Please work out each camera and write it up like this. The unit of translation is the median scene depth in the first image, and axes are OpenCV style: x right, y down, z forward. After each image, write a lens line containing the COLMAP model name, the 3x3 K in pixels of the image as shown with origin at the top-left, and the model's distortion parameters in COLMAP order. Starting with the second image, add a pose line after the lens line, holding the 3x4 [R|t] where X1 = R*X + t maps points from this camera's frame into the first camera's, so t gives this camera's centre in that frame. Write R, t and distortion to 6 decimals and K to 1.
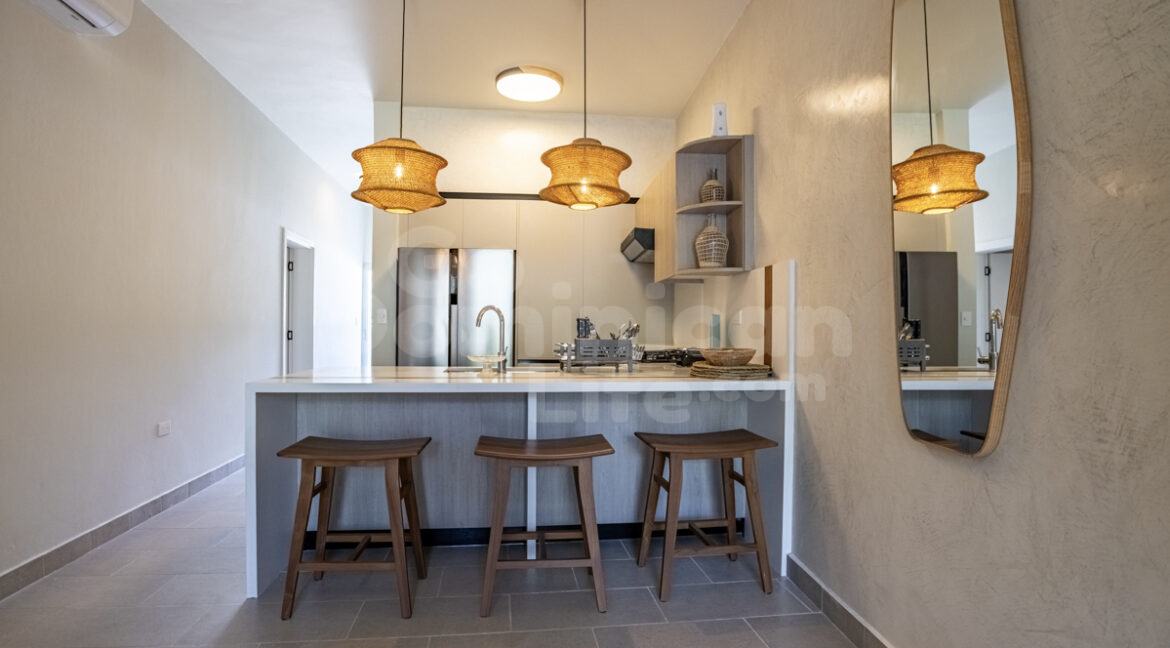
lens RADIAL K [[559.8, 0, 571.3], [0, 559.8, 318.3], [0, 0, 1]] dist [-0.052462, 0.000580]
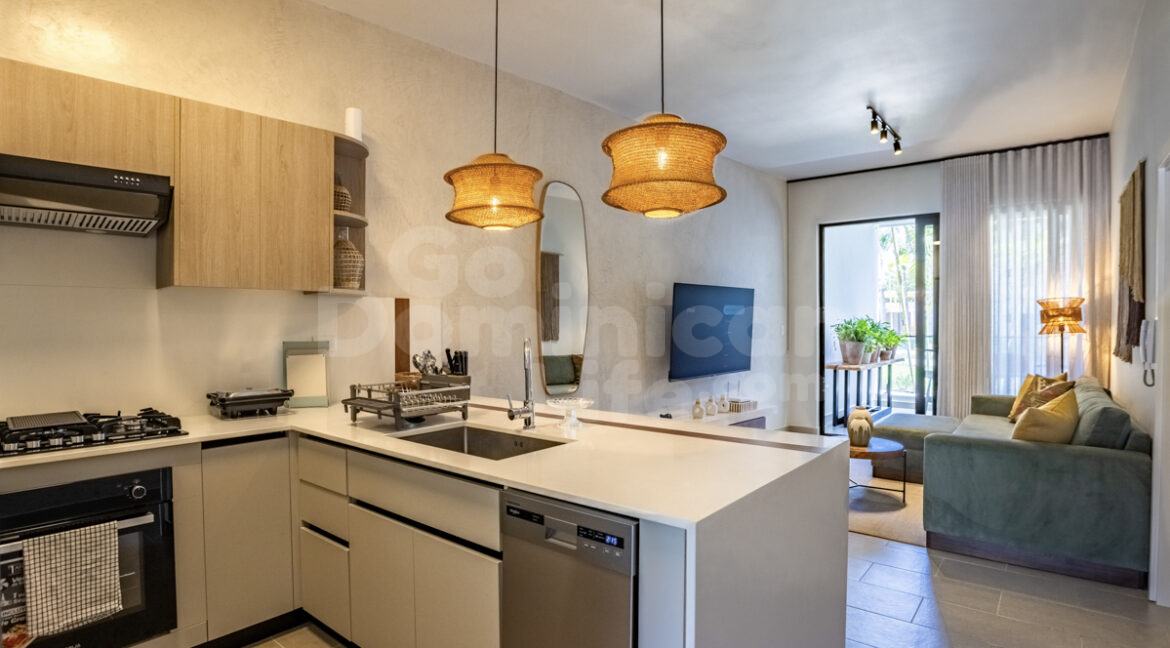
lens RADIAL K [[589.4, 0, 609.8], [0, 589.4, 321.4], [0, 0, 1]] dist [-0.059225, 0.019001]
pose [[-0.698096, -0.006096, 0.715979, -0.766991], [-0.019193, 0.999764, -0.010201, -0.041485], [-0.715747, -0.020863, -0.698048, 1.473793]]
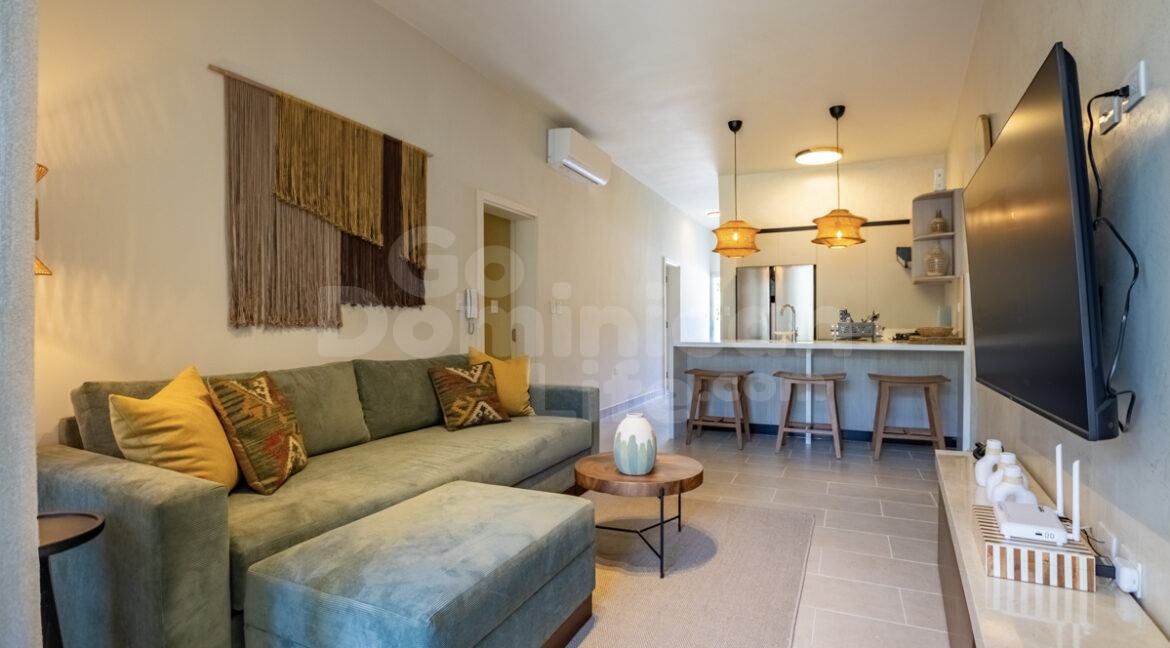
lens RADIAL K [[559.8, 0, 571.3], [0, 559.8, 318.3], [0, 0, 1]] dist [-0.052462, 0.000580]
pose [[0.829228, -0.013522, -0.558746, 0.276610], [0.019899, 0.999788, 0.005337, -0.001376], [0.558555, -0.015544, 0.829322, -0.876176]]
